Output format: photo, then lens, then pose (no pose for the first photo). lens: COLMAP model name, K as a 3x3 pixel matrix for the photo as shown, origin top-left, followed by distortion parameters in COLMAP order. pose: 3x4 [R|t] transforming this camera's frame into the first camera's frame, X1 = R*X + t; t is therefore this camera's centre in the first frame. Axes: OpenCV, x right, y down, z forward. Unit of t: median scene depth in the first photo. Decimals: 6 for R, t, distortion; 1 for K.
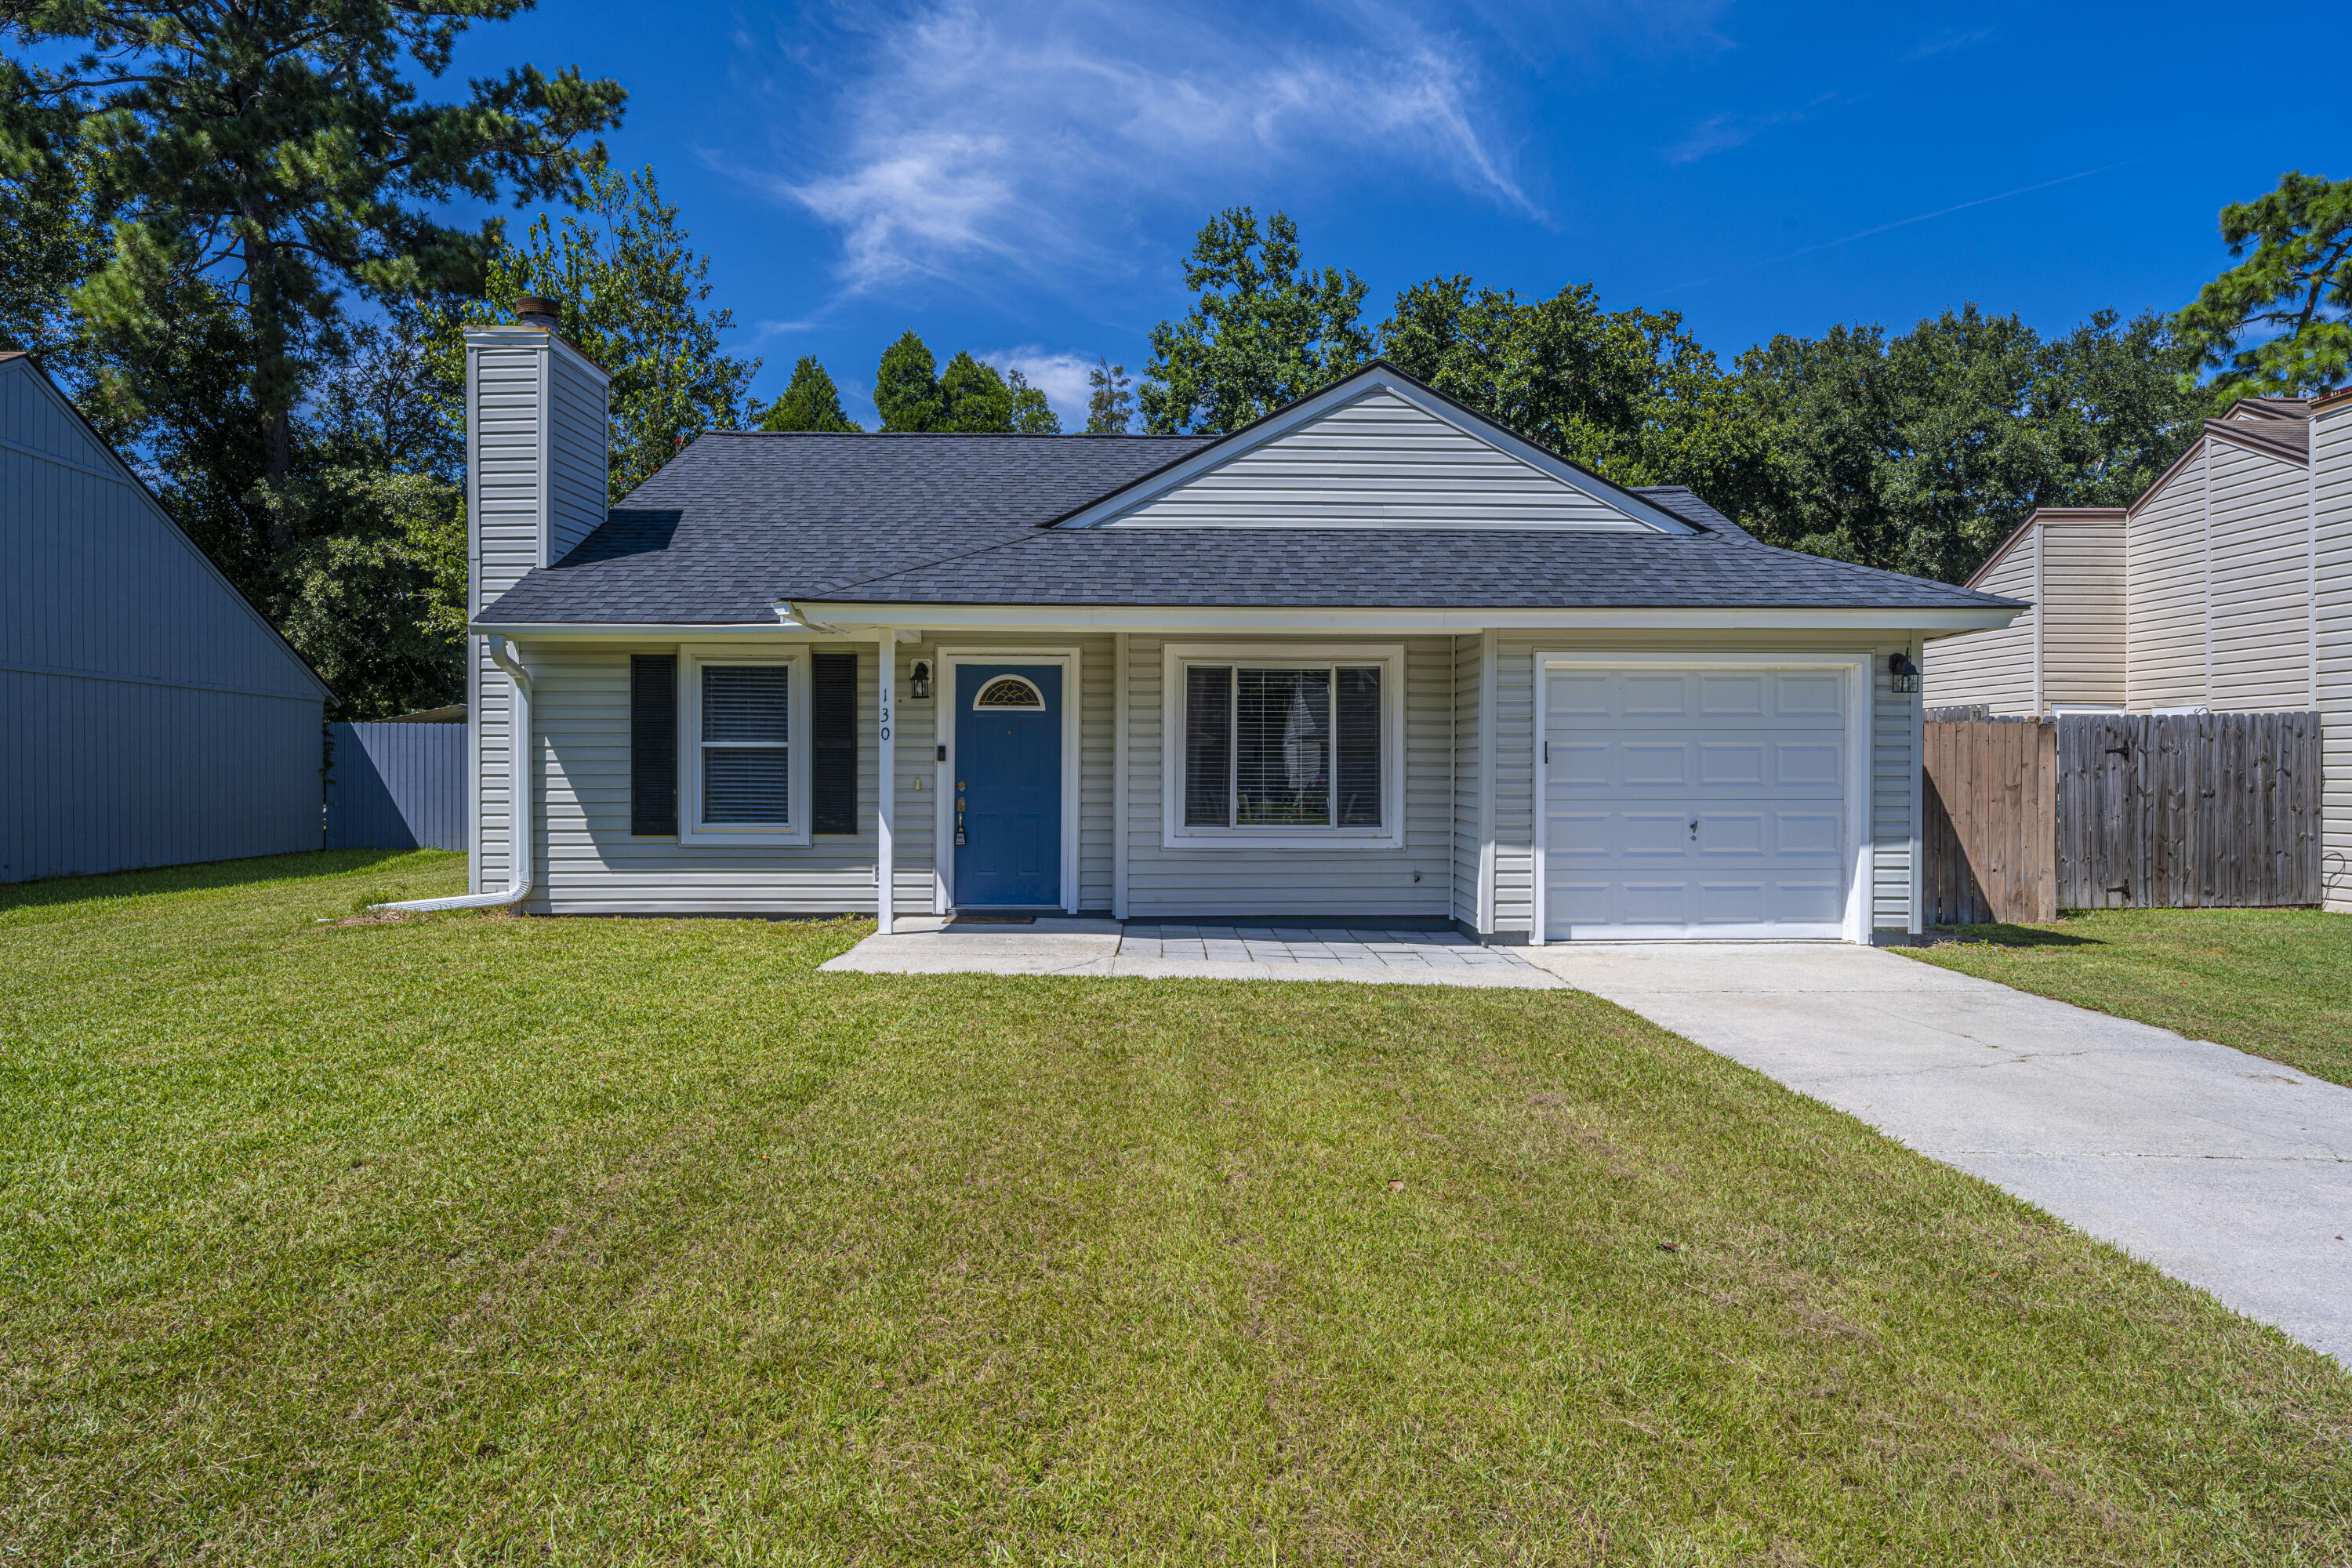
lens RADIAL K [[1388.1, 0, 1181.4], [0, 1388.1, 780.3], [0, 0, 1]] dist [-0.008145, 0.007393]
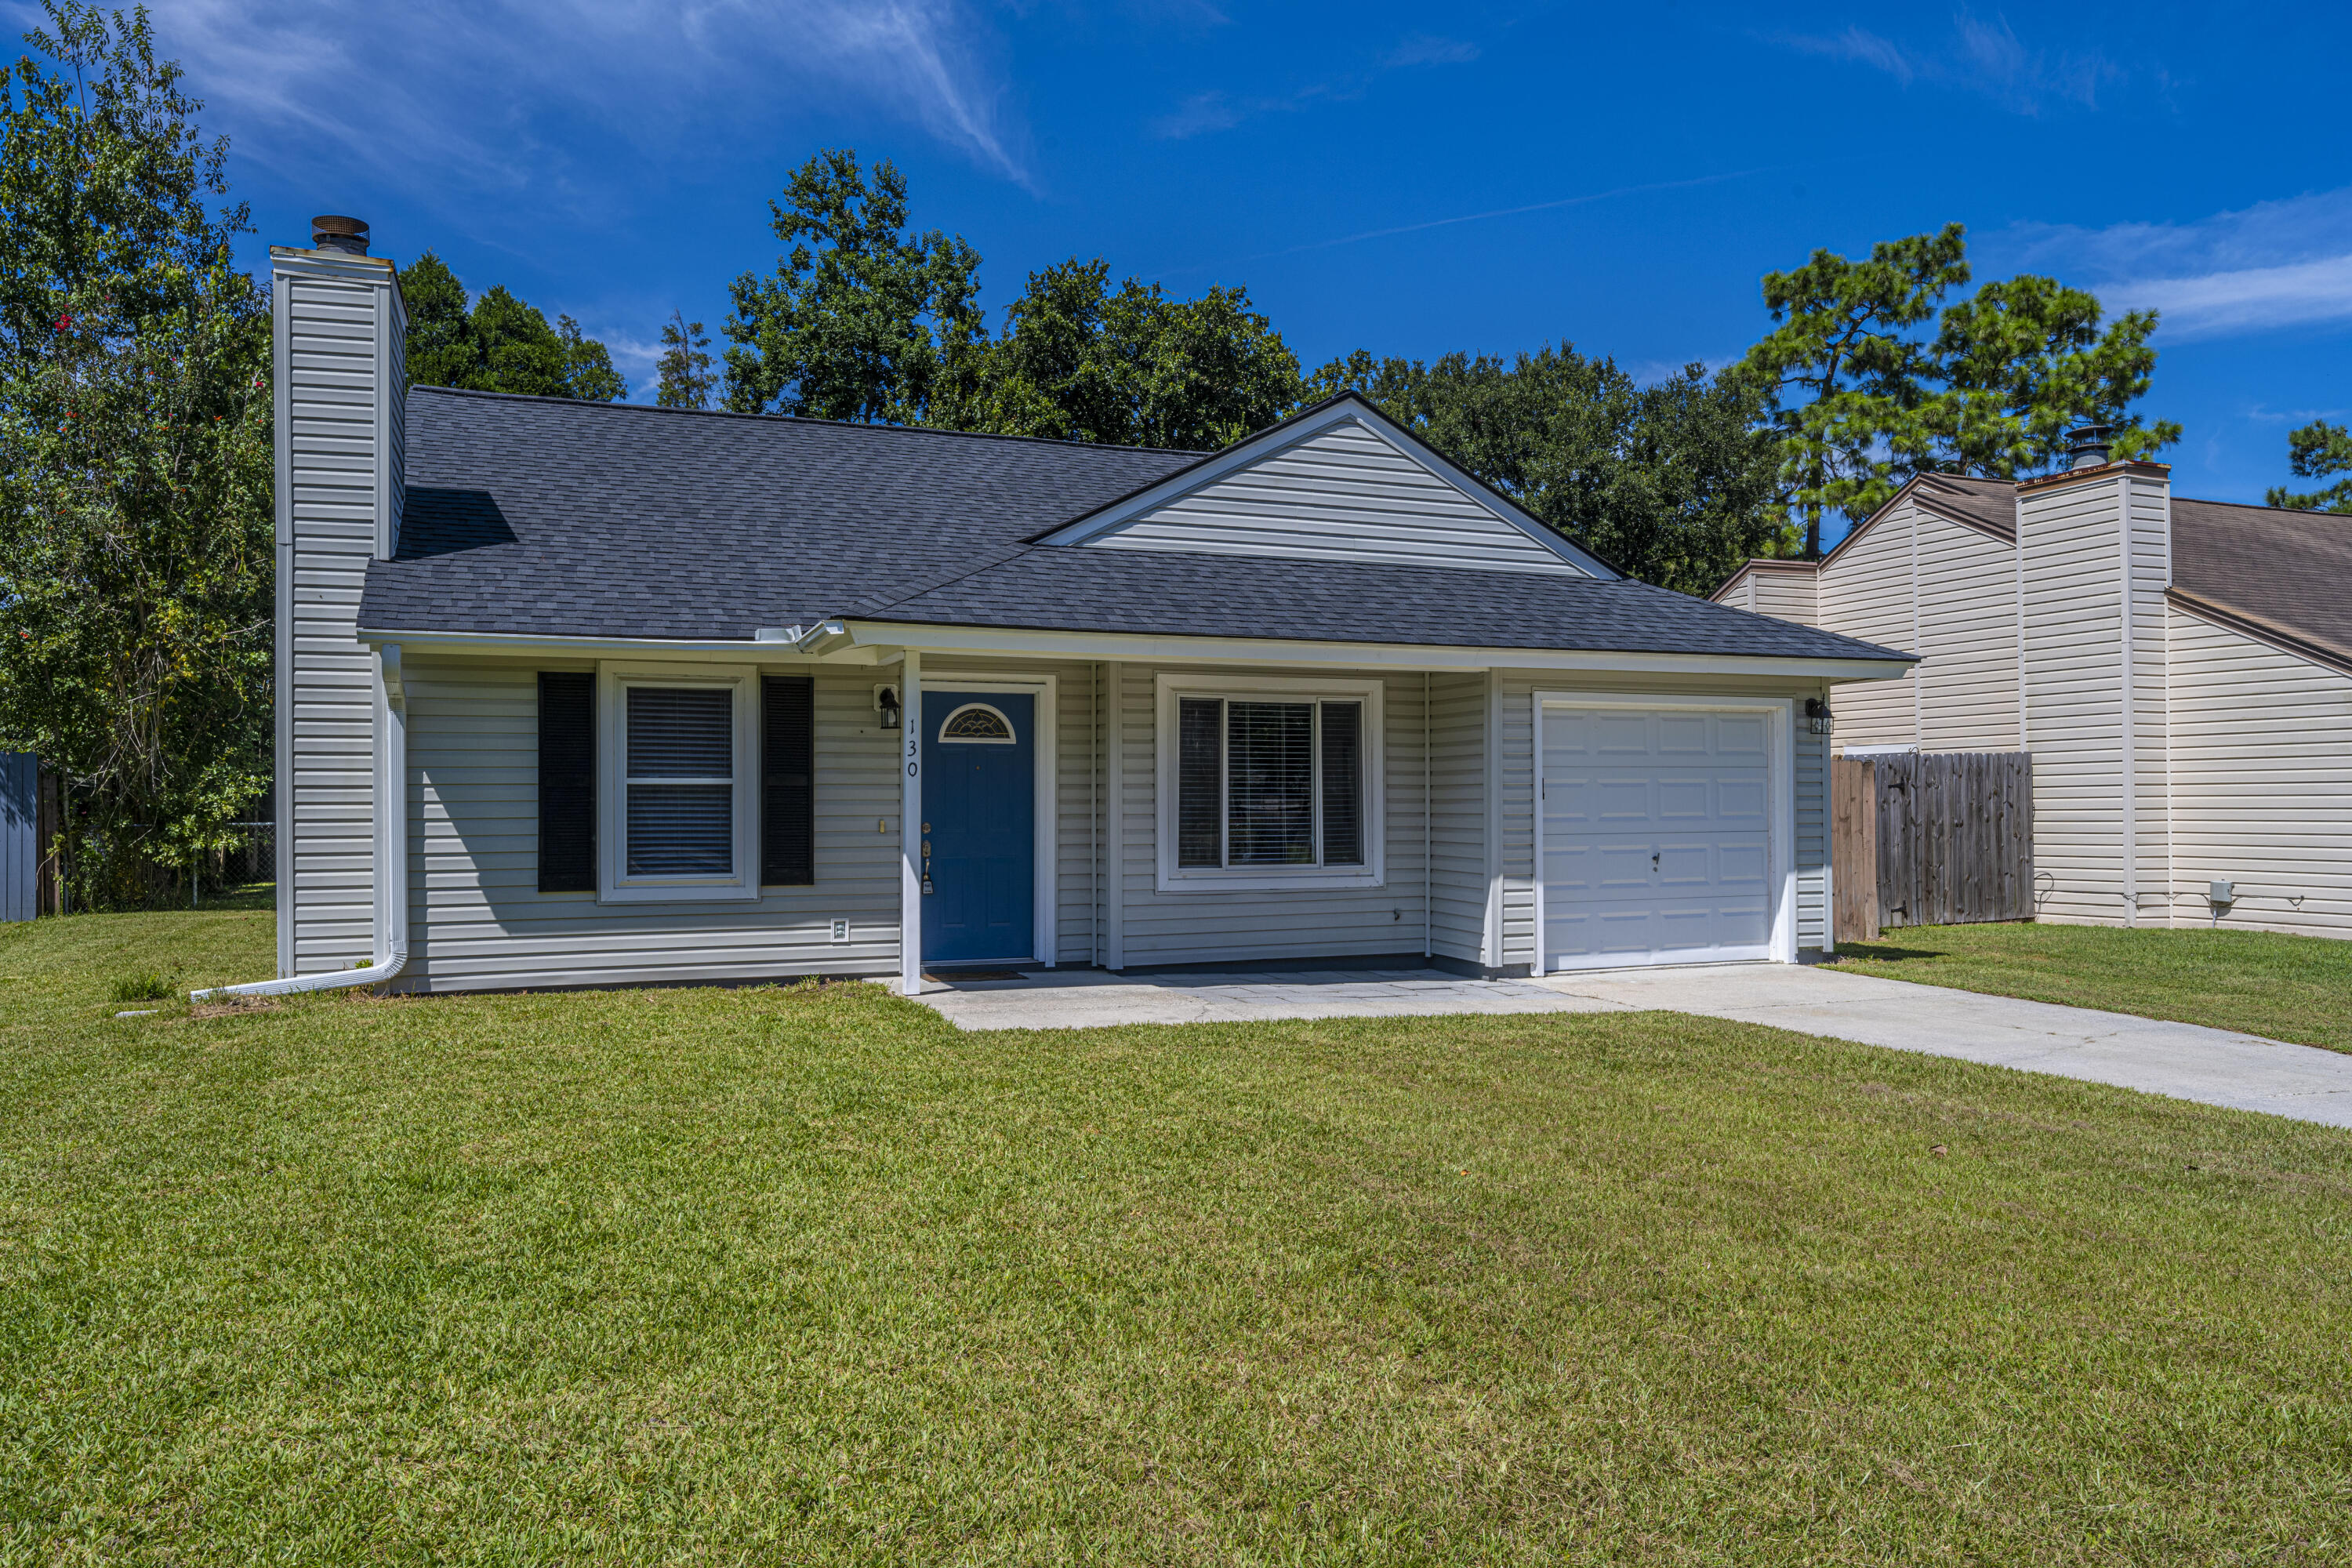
lens RADIAL K [[1649.4, 0, 1159.1], [0, 1649.4, 792.8], [0, 0, 1]] dist [0.000817, -0.001524]
pose [[0.936203, -0.003059, 0.351447, -0.350628], [0.008972, 0.999844, -0.015199, -0.000772], [-0.351345, 0.017383, 0.936085, -0.038376]]
